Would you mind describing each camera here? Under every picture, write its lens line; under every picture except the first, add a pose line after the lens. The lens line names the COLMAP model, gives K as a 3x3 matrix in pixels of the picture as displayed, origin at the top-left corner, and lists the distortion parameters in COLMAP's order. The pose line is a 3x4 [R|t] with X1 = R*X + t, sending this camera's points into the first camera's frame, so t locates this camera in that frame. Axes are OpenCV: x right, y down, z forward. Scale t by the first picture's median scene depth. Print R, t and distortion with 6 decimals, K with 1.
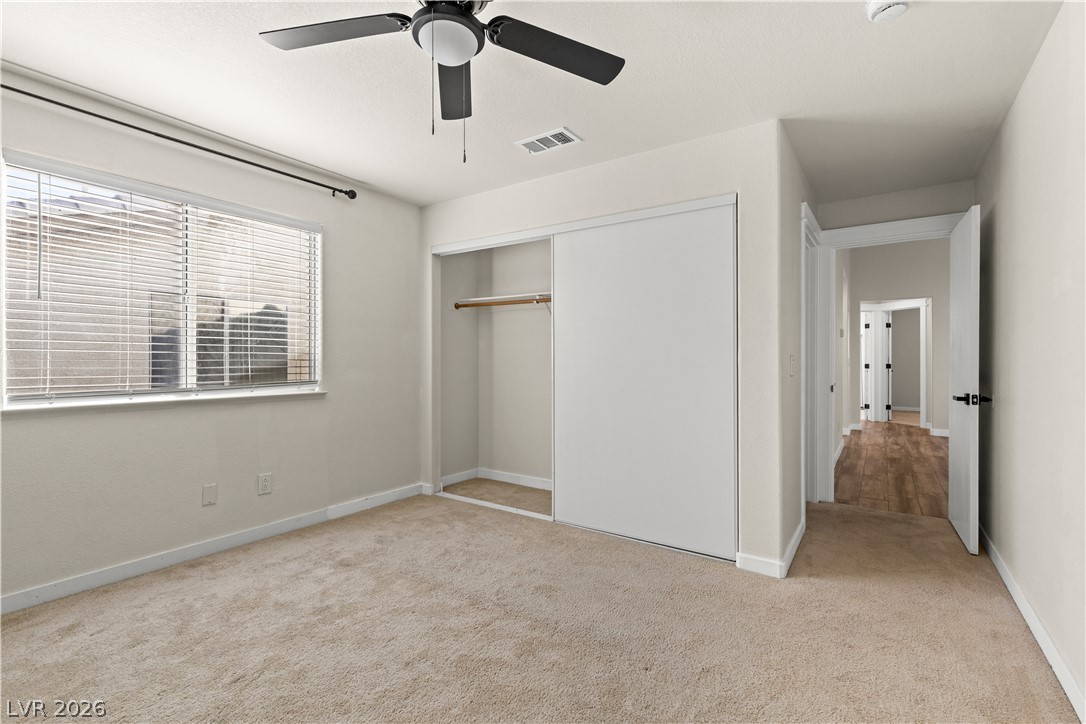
lens RADIAL K [[489.5, 0, 542.8], [0, 489.5, 359.3], [0, 0, 1]] dist [0.006348, -0.000054]
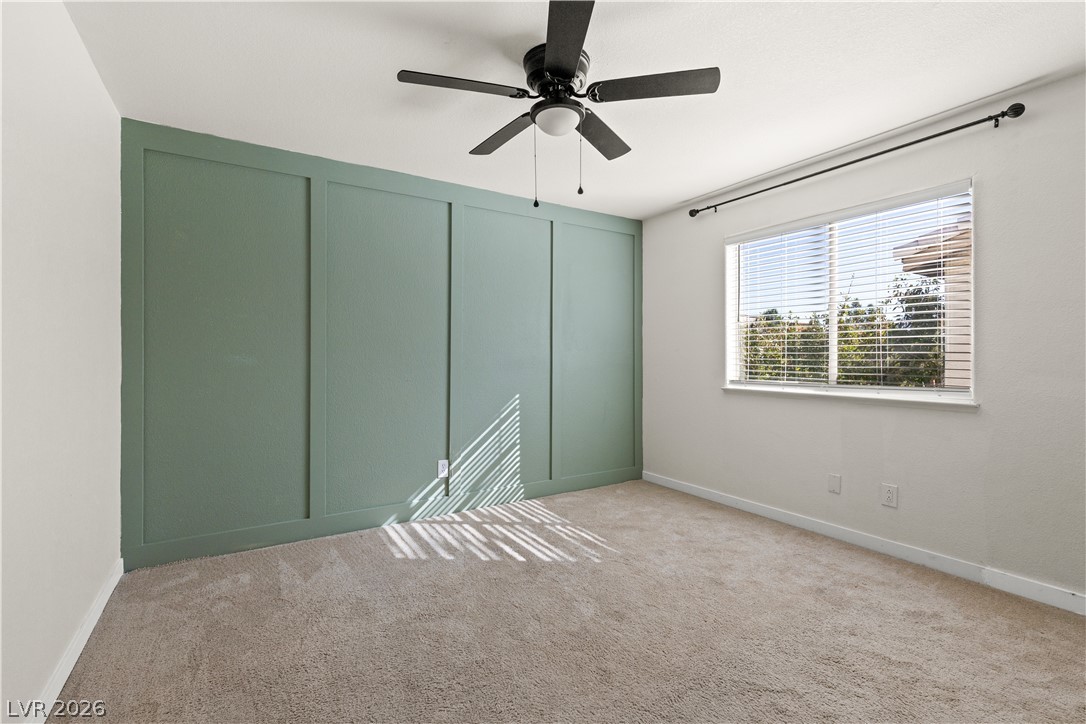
lens RADIAL K [[489.5, 0, 542.8], [0, 489.5, 359.3], [0, 0, 1]] dist [0.006348, -0.000054]
pose [[-0.382010, 0.004621, -0.924147, 0.542967], [-0.005214, 0.999961, 0.007155, -0.003557], [0.924143, 0.007552, -0.381971, 0.775228]]
